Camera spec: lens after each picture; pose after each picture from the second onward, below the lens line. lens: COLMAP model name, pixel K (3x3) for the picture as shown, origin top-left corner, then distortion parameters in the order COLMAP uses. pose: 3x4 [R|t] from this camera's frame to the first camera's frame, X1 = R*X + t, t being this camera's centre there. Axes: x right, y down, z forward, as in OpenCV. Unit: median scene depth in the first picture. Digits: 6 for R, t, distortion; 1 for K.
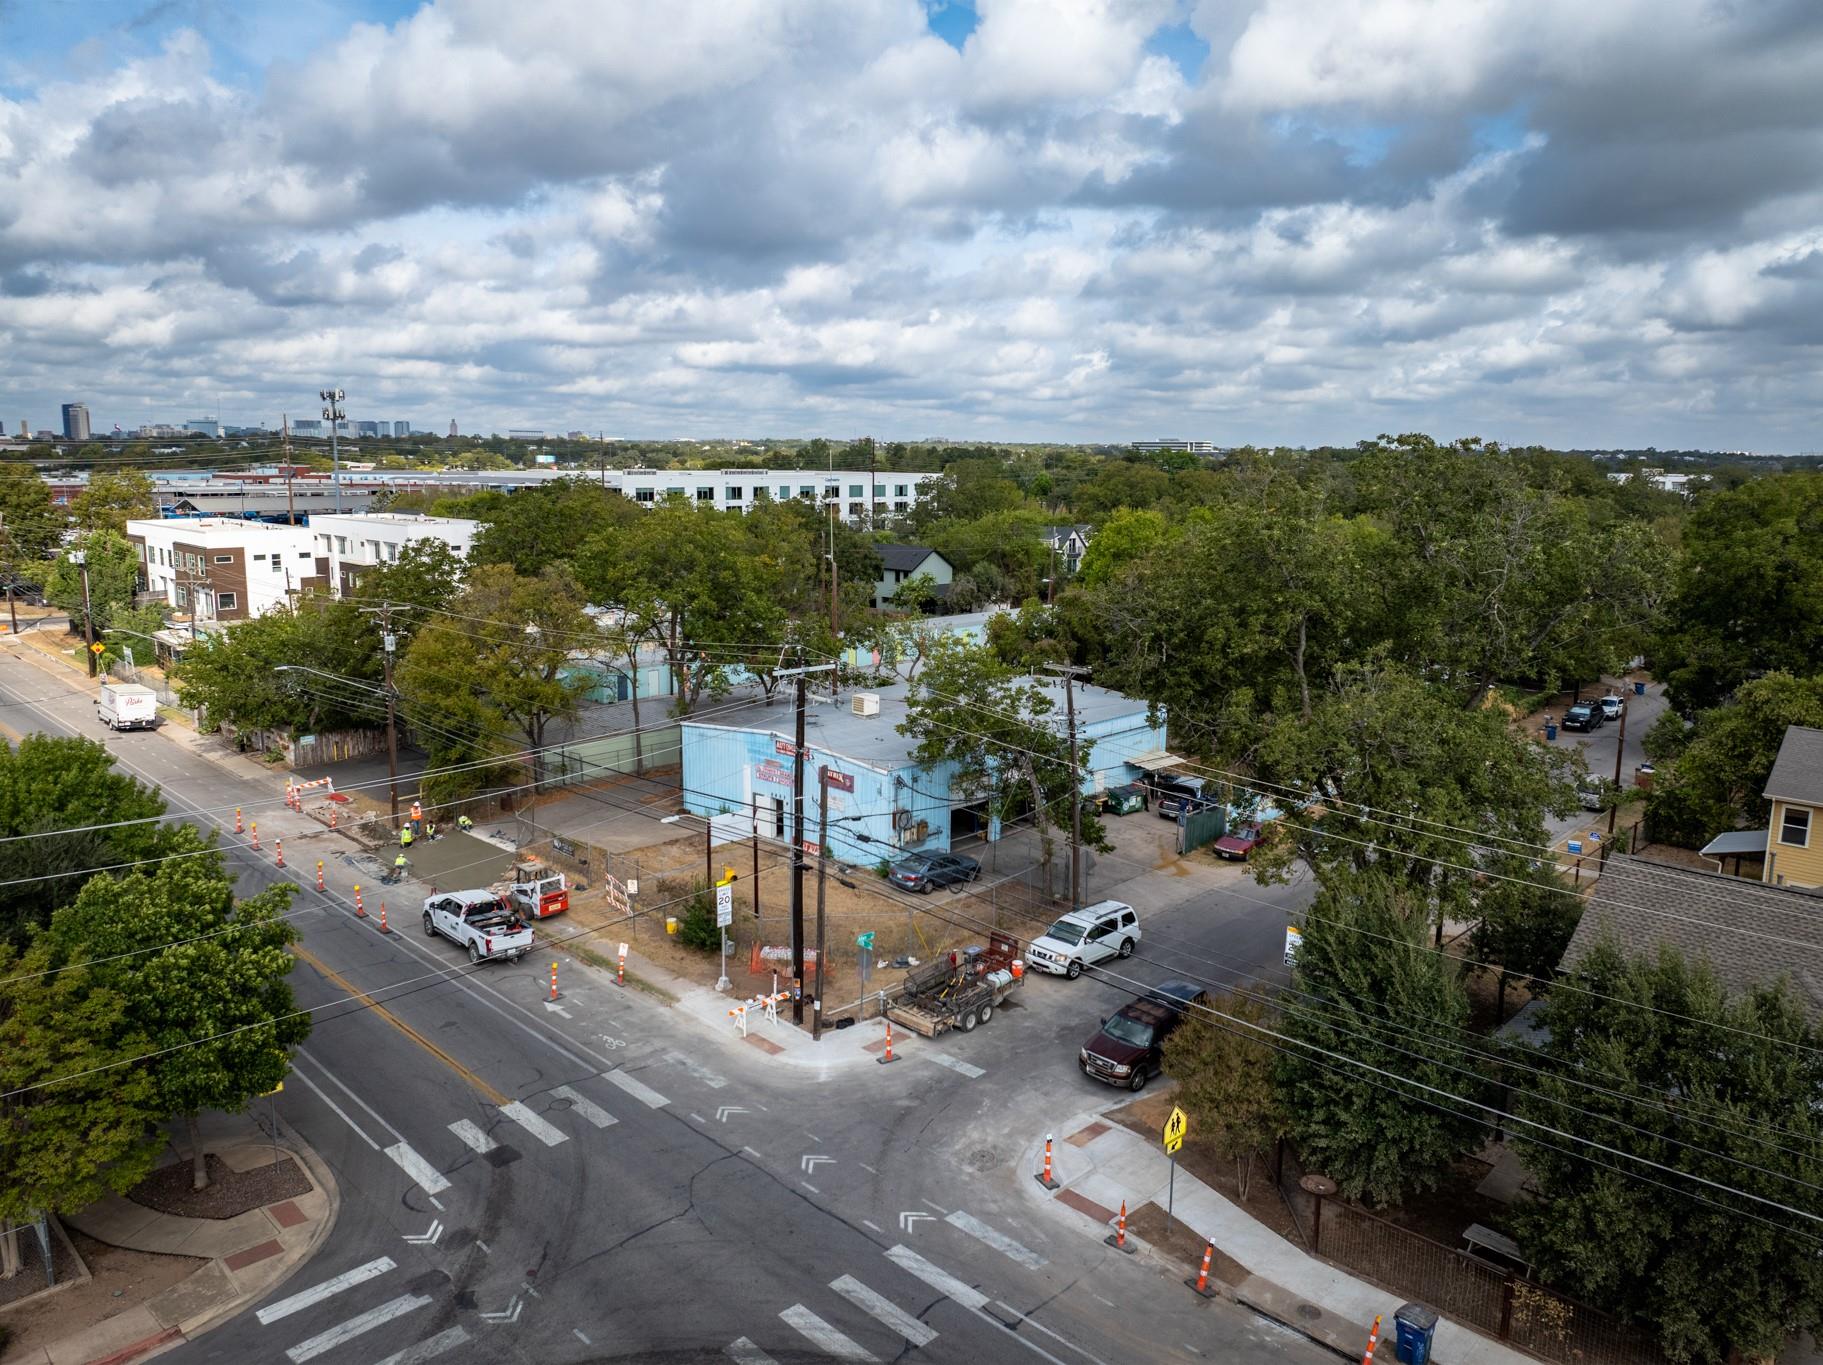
lens RADIAL K [[1263.6, 0, 918.7], [0, 1263.6, 677.2], [0, 0, 1]] dist [-0.042066, -0.005519]
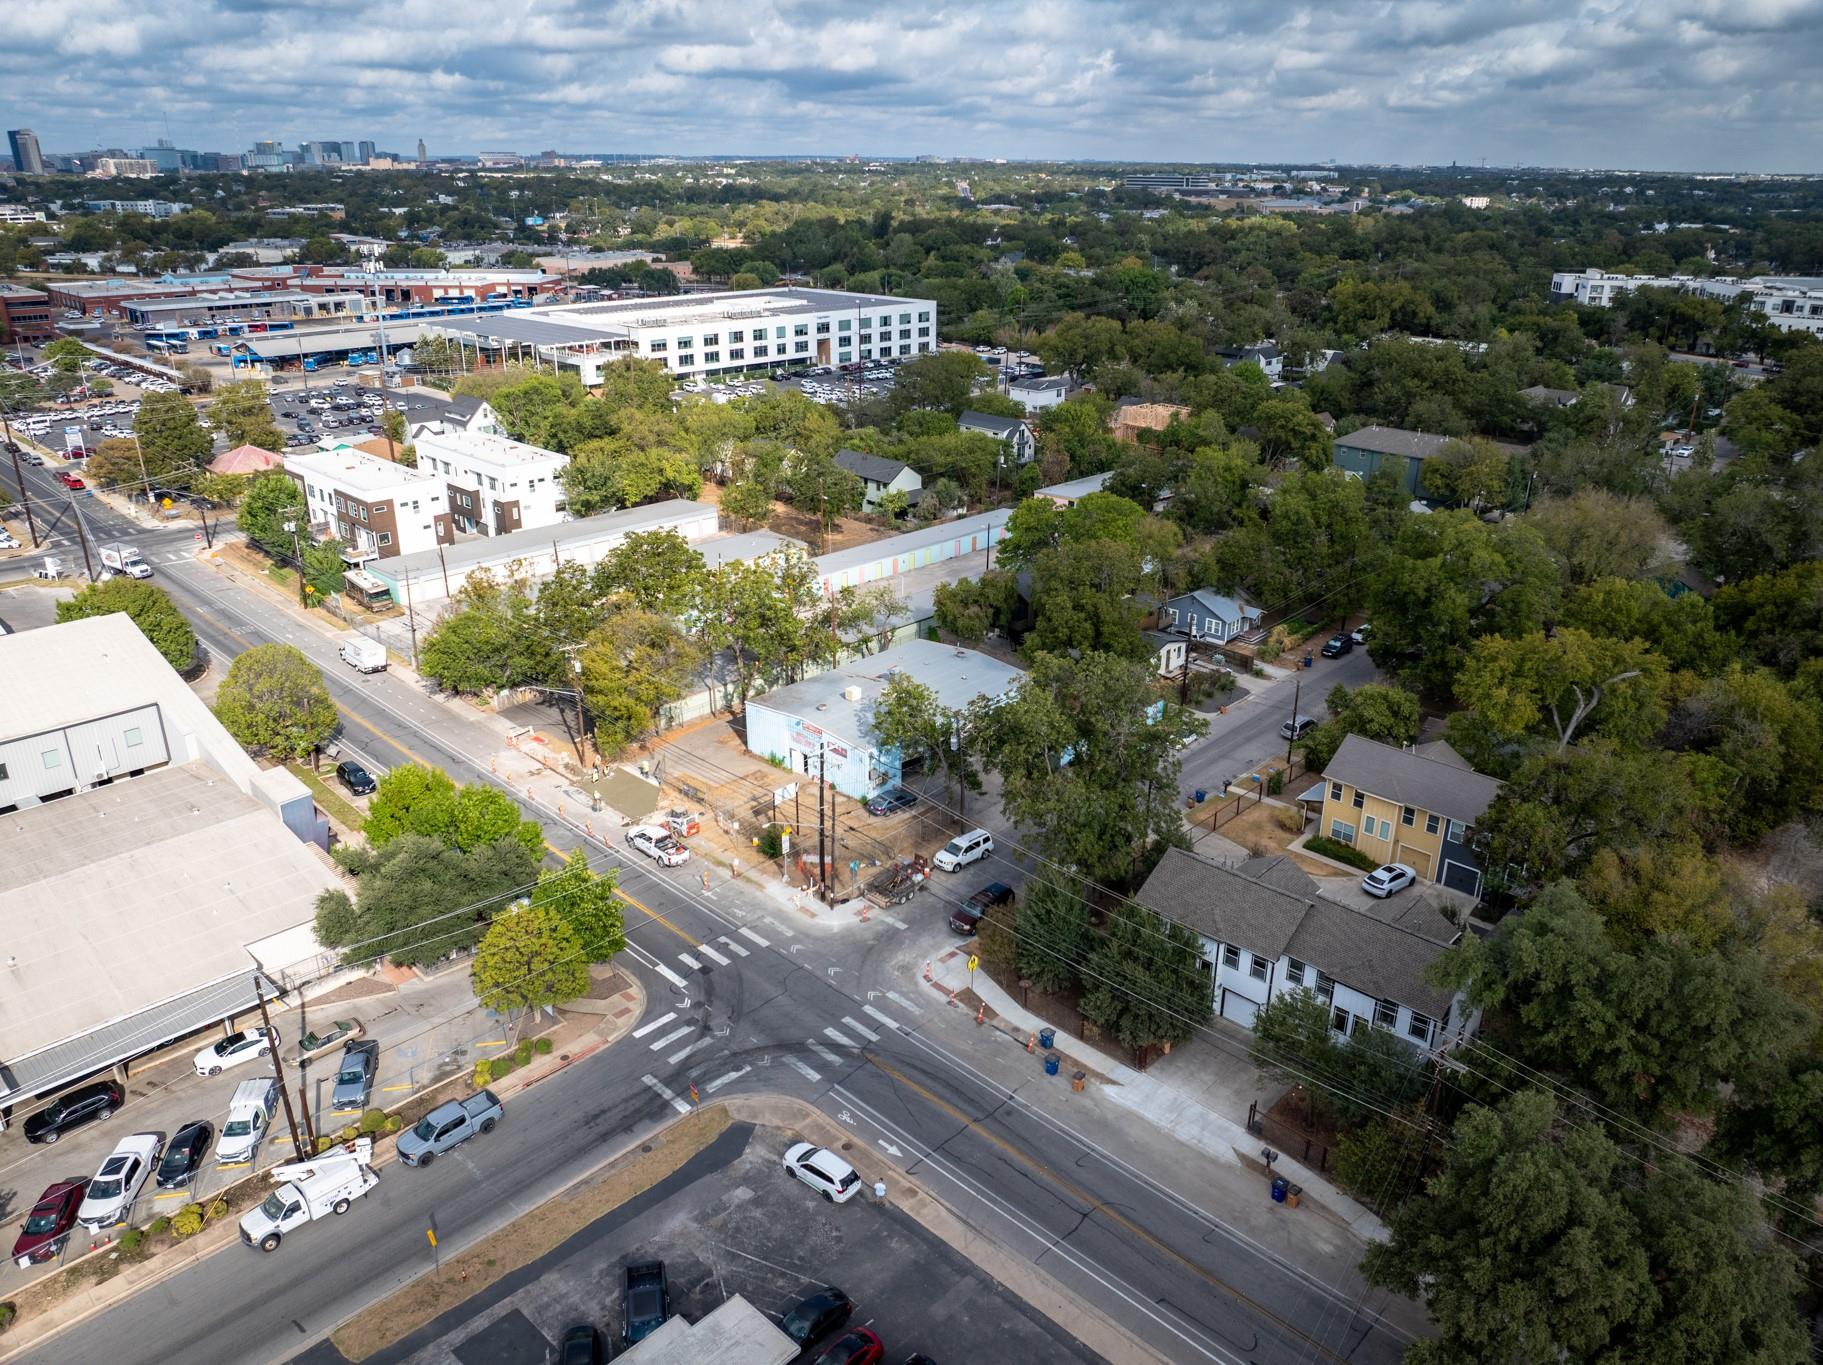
lens RADIAL K [[1277.3, 0, 911.5], [0, 1277.3, 682.5], [0, 0, 1]] dist [-0.006505, -0.089668]
pose [[0.999959, -0.007697, -0.004851, 0.065491], [0.008581, 0.975025, 0.221931, -0.546811], [0.003021, -0.221963, 0.975050, -0.997961]]
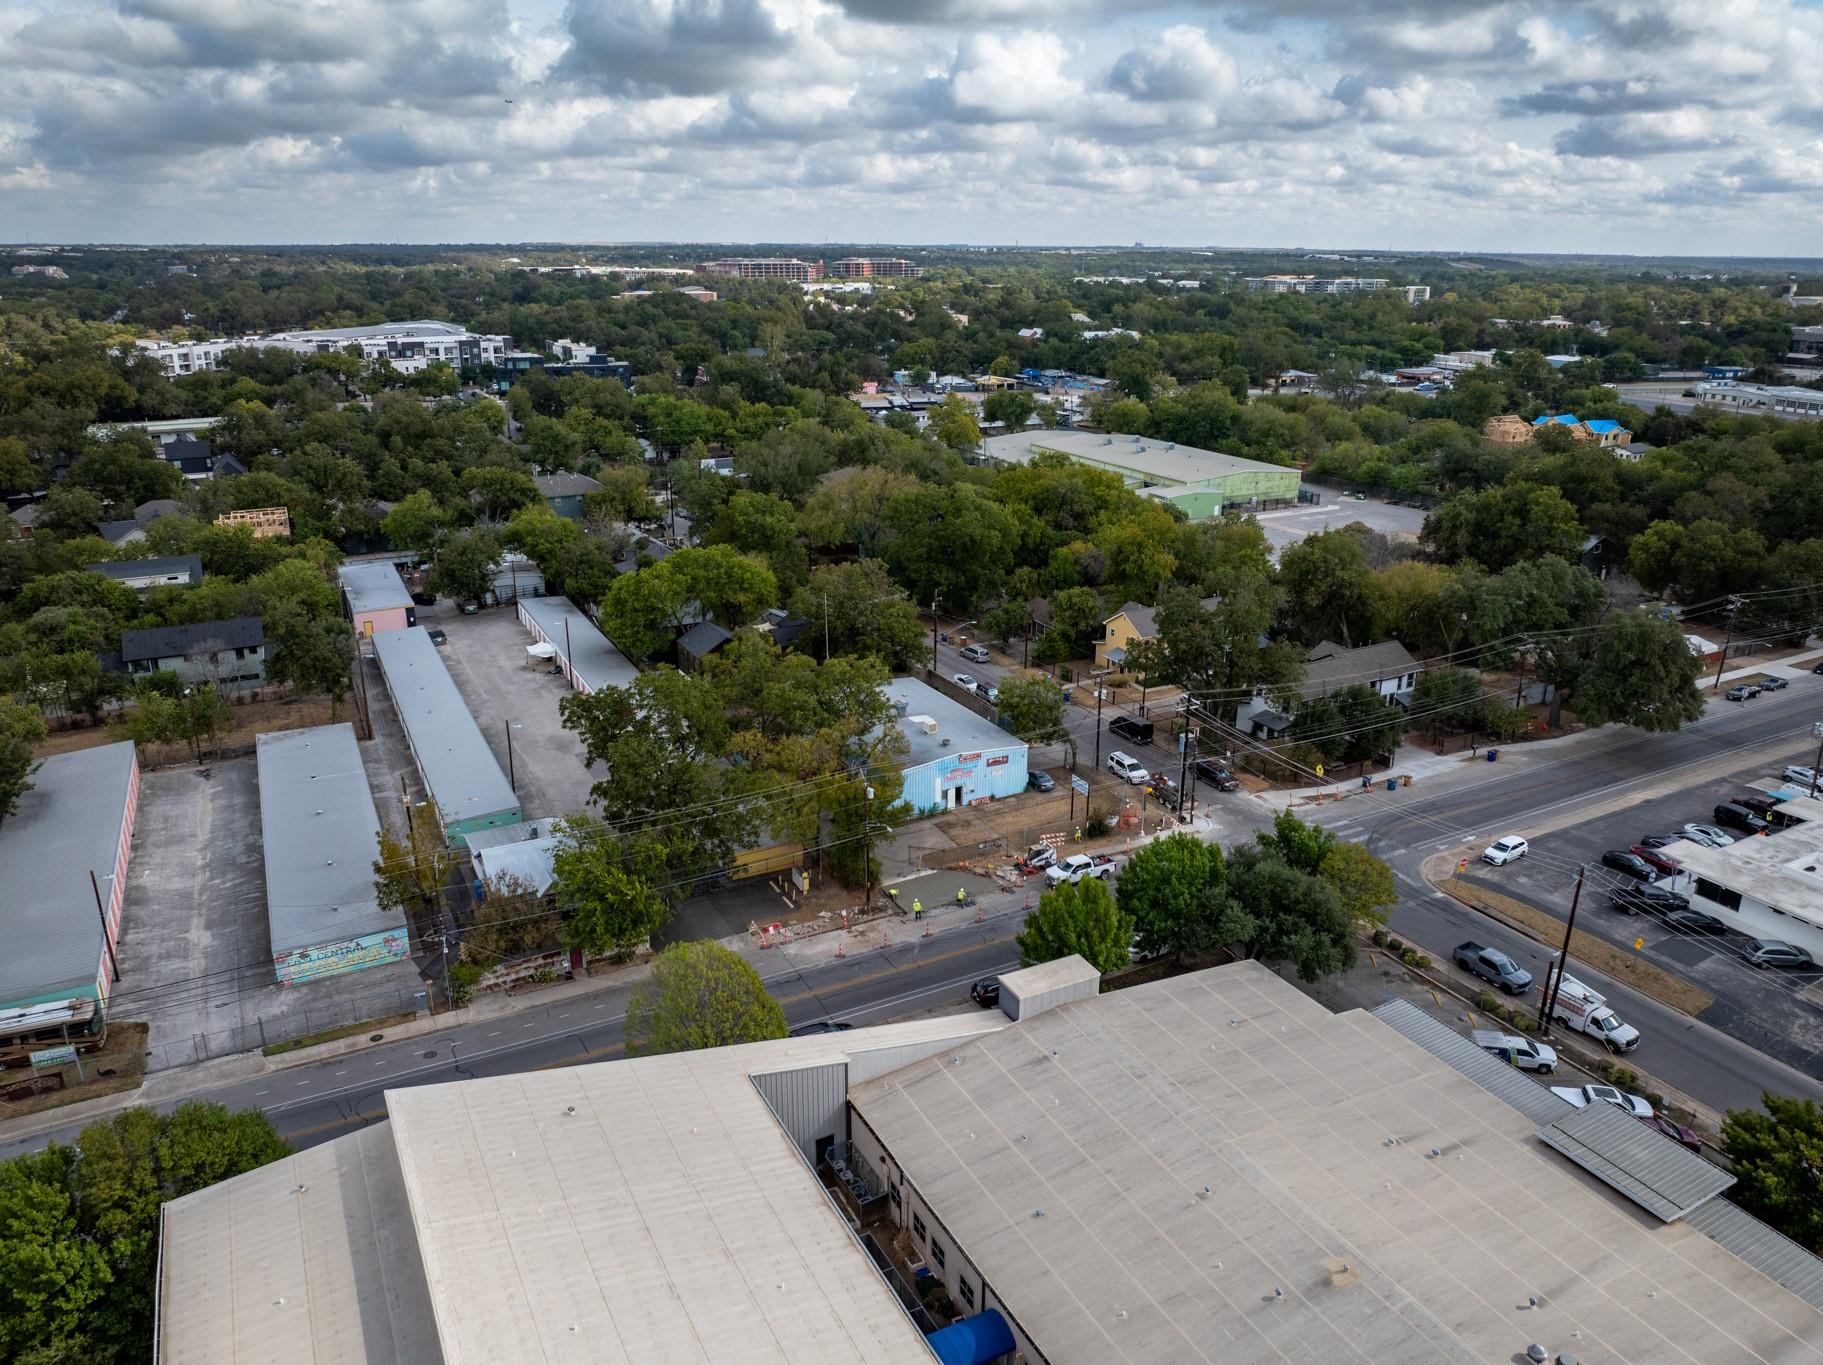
lens RADIAL K [[1263.6, 0, 918.7], [0, 1263.6, 677.2], [0, 0, 1]] dist [-0.042066, -0.005519]
pose [[0.299831, -0.322630, 0.897782, -2.525704], [0.157357, 0.944913, 0.287015, -0.874654], [-0.940925, 0.055216, 0.334082, 0.586408]]
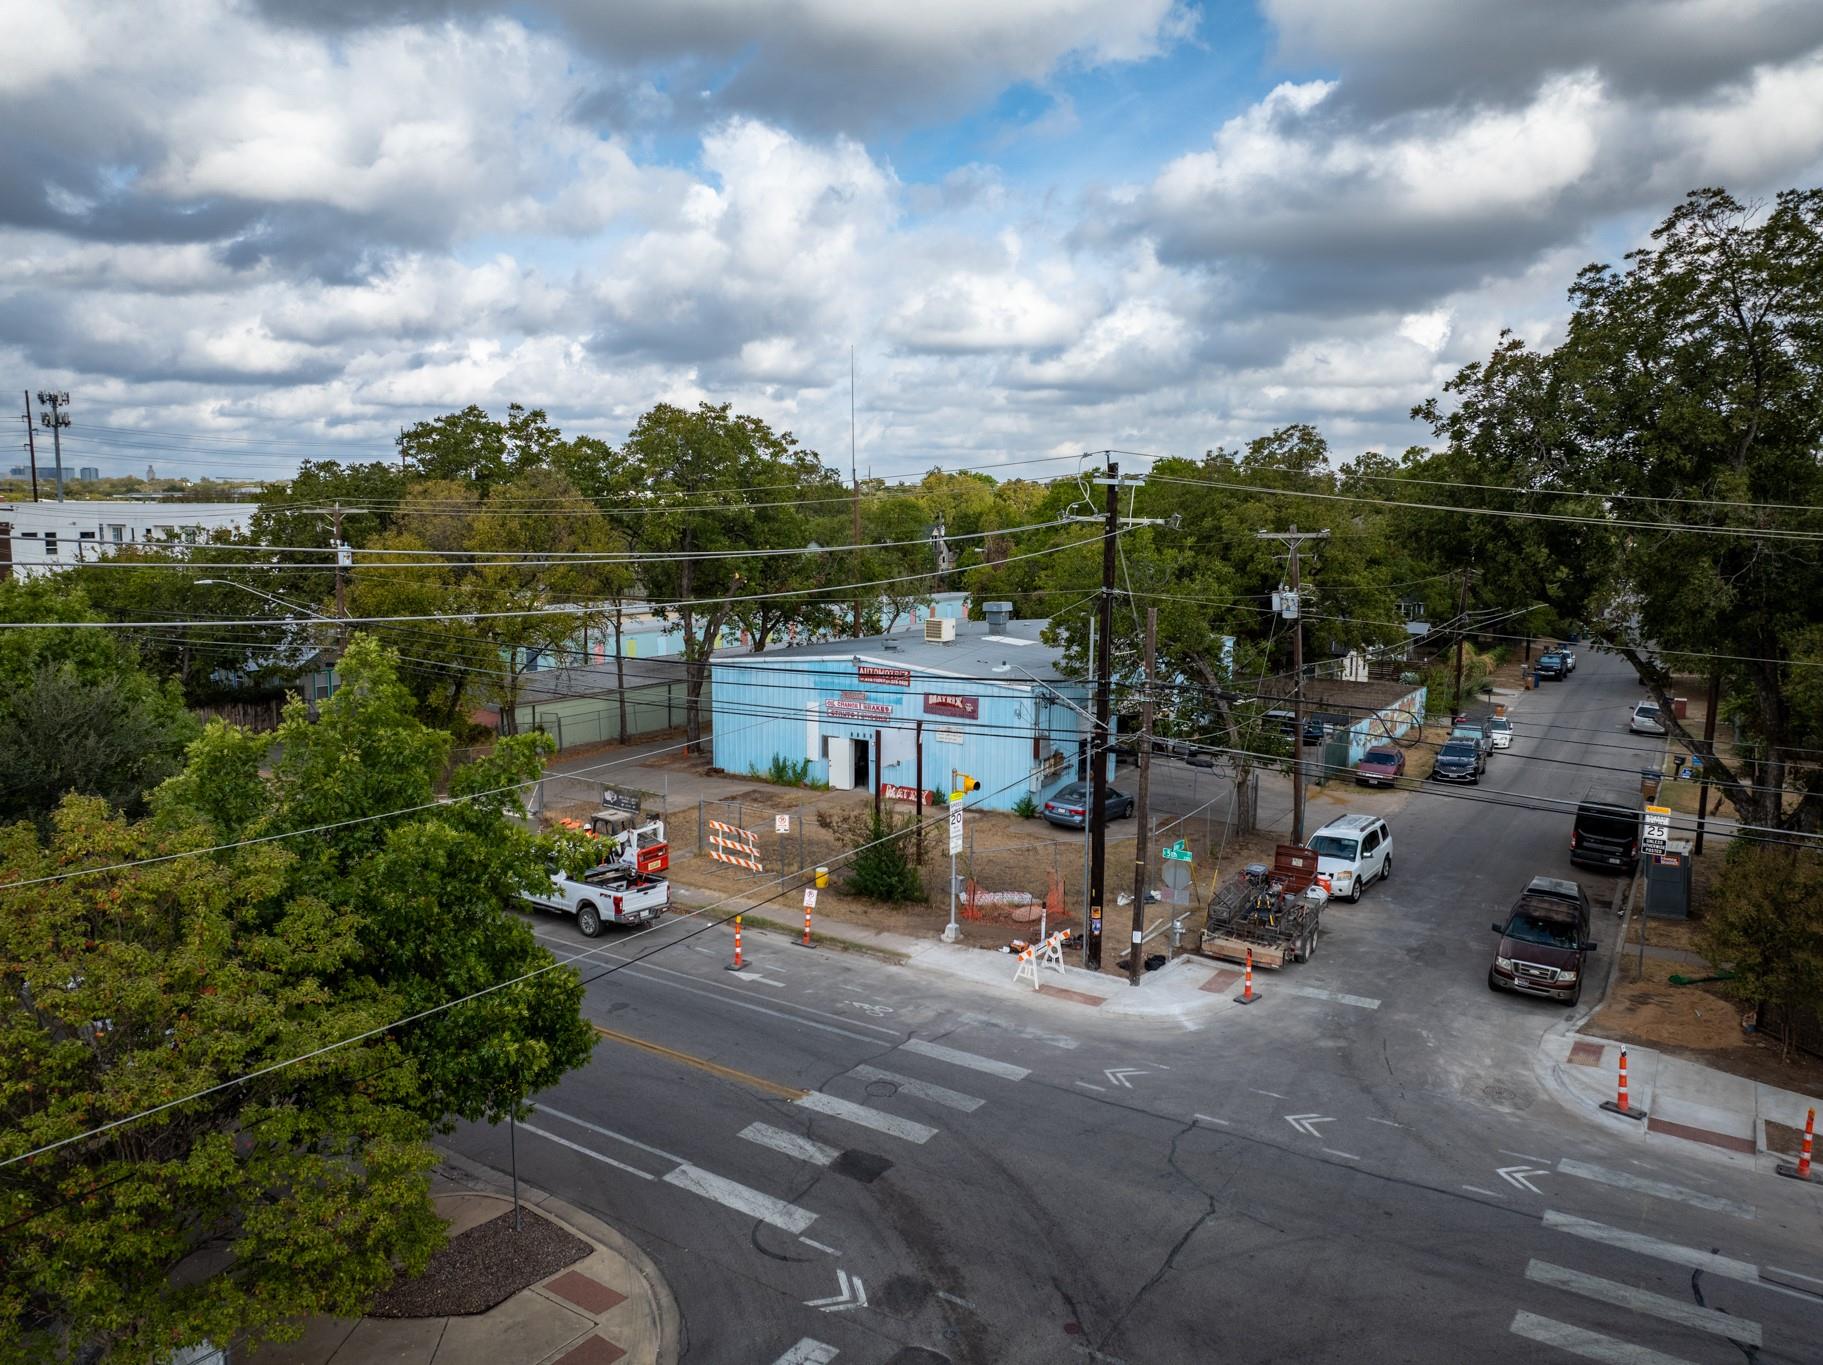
lens RADIAL K [[1263.6, 0, 918.7], [0, 1263.6, 677.2], [0, 0, 1]] dist [-0.042066, -0.005519]
pose [[0.979729, -0.026111, 0.198618, -0.328349], [0.033648, 0.998832, -0.034667, 0.119564], [-0.197480, 0.040647, 0.979464, 0.269698]]
